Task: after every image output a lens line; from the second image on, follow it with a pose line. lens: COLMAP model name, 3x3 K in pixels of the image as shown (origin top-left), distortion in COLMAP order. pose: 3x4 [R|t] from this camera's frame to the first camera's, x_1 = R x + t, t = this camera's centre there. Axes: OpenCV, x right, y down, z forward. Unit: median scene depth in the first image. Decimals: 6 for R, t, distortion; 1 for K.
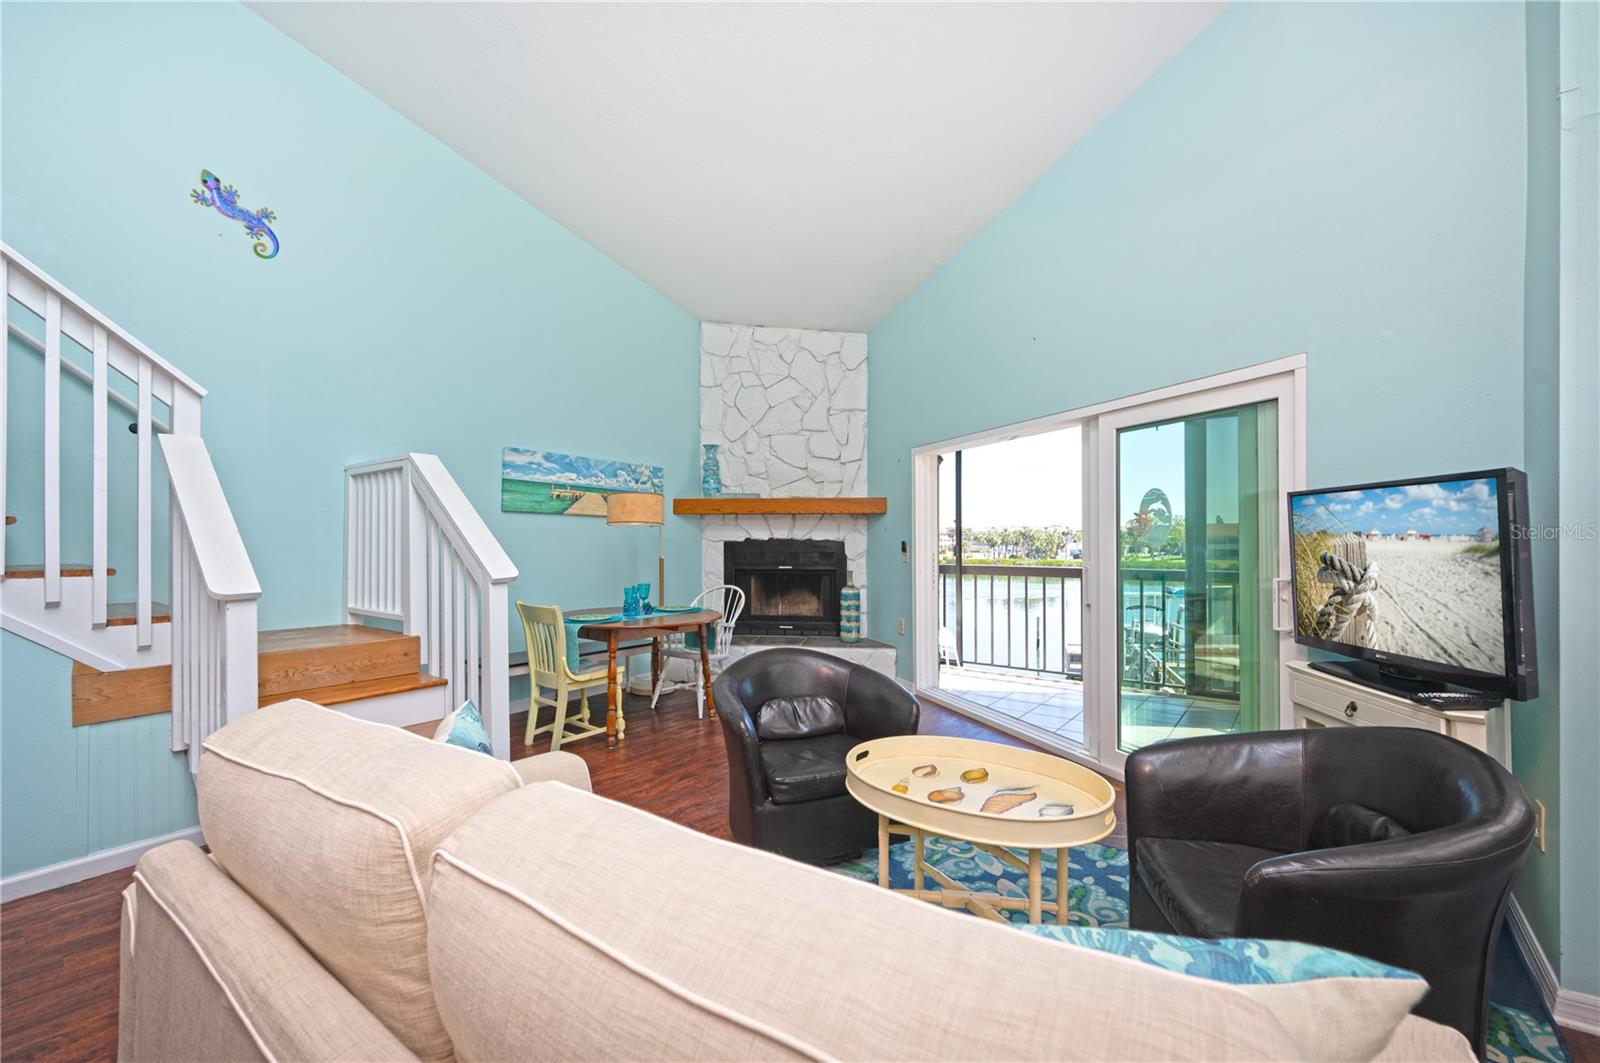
lens RADIAL K [[671.5, 0, 778.2], [0, 671.5, 539.2], [0, 0, 1]] dist [0.008034, -0.000865]
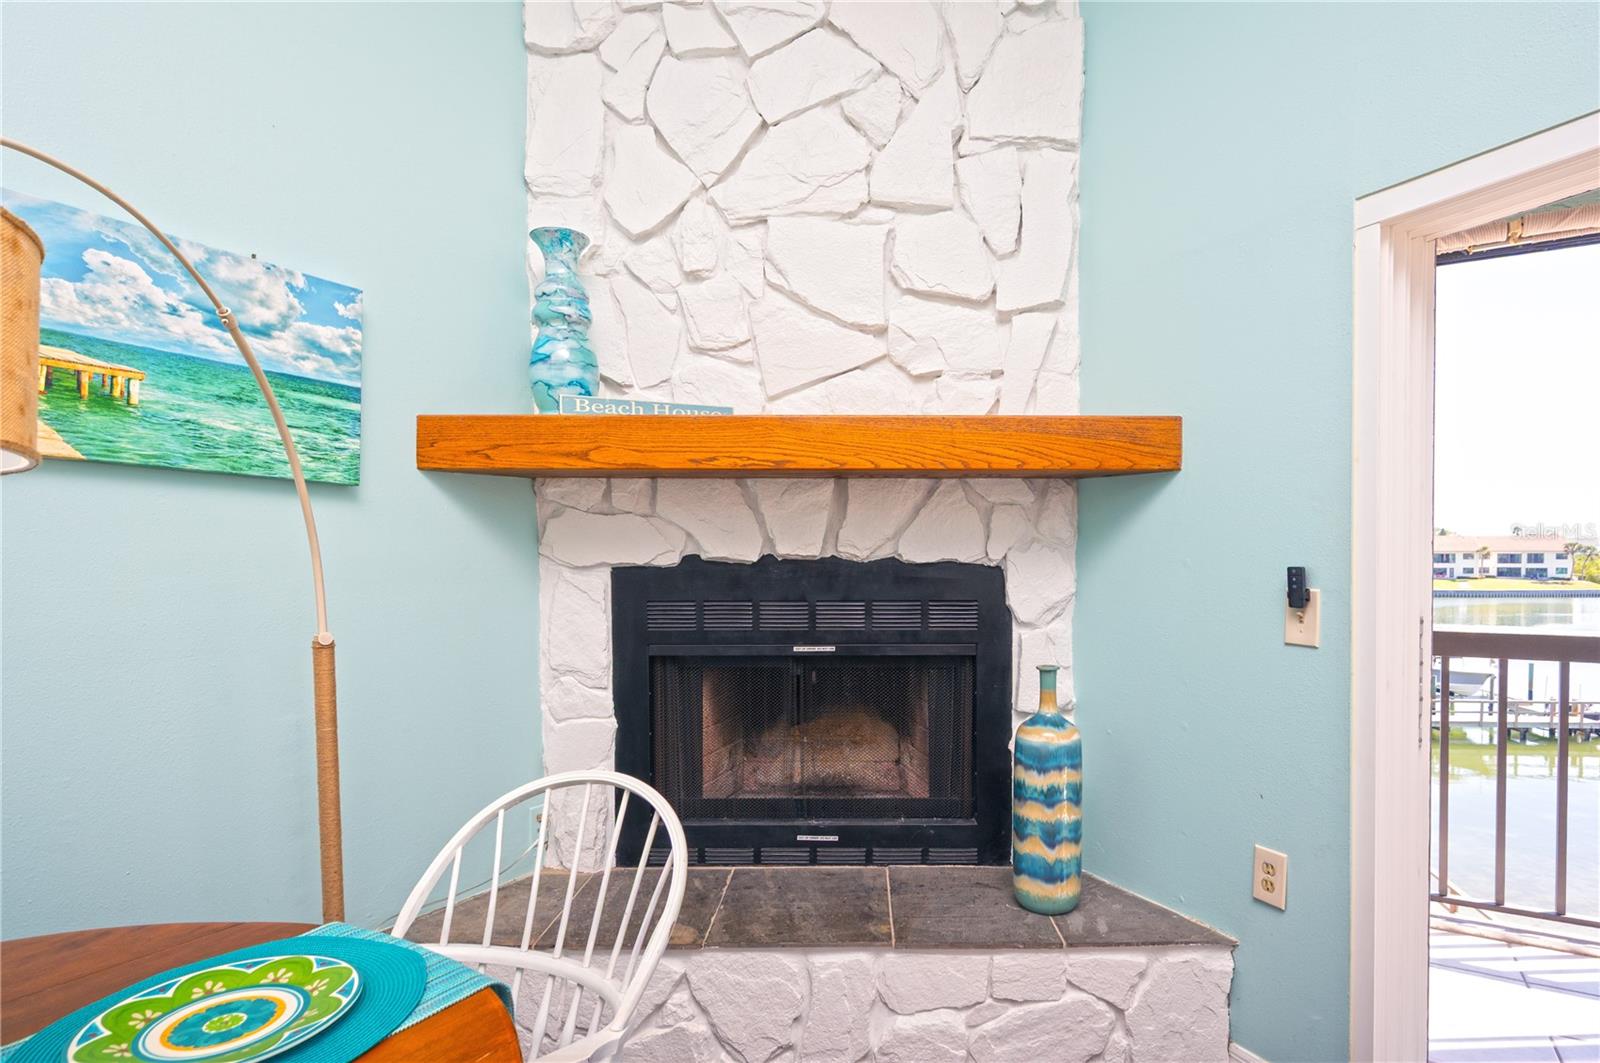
lens RADIAL K [[838.2, 0, 845.3], [0, 838.2, 571.6], [0, 0, 1]] dist [0.005515, 0.000574]
pose [[0.988862, -0.006318, 0.148698, -0.034811], [0.003413, 0.999799, 0.019781, -0.001887], [-0.148793, -0.019053, 0.988685, 0.652310]]
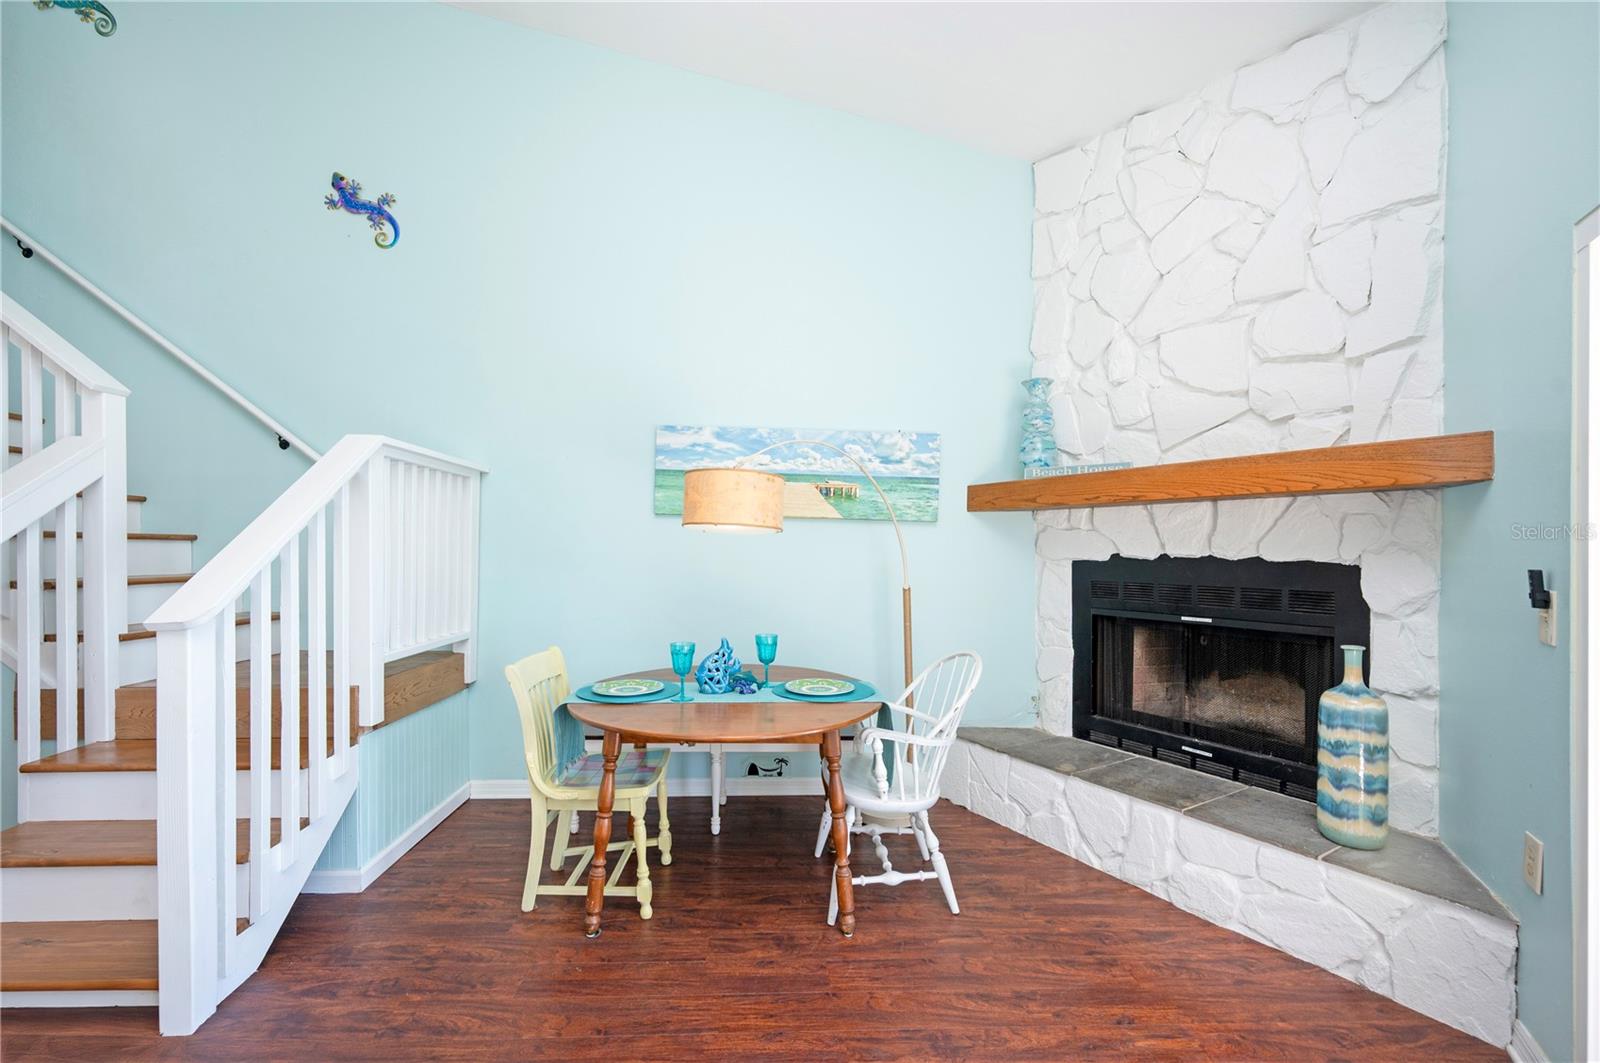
lens RADIAL K [[640.9, 0, 797.8], [0, 640.9, 553.6], [0, 0, 1]] dist [0.003231, -0.001379]
pose [[0.647738, 0.006023, -0.761840, 0.176723], [-0.006085, 0.999978, 0.002732, -0.002213], [0.761839, 0.002866, 0.647760, 0.548467]]
